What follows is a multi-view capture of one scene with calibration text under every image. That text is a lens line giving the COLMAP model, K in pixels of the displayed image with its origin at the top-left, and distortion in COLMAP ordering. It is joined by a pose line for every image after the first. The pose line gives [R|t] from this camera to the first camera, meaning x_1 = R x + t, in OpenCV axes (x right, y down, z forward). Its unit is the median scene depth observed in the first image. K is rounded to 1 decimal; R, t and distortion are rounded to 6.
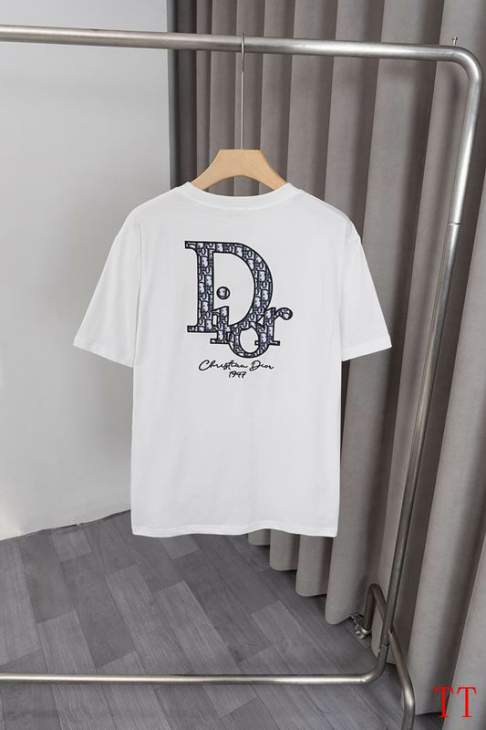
lens RADIAL K [[504.8, 0, 244.3], [0, 504.8, 367.8], [0, 0, 1]] dist [0.046459, 0.001612]
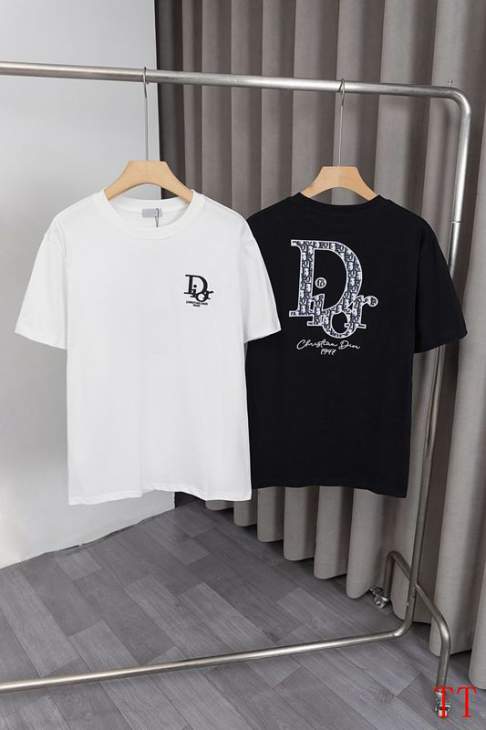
lens RADIAL K [[535.2, 0, 243.0], [0, 535.2, 365.0], [0, 0, 1]] dist [0.029220, -0.001130]
pose [[0.987684, -0.062428, 0.143467, -0.185028], [0.072341, 0.995263, -0.064943, 0.067085], [-0.138733, 0.074522, 0.987522, -0.119608]]
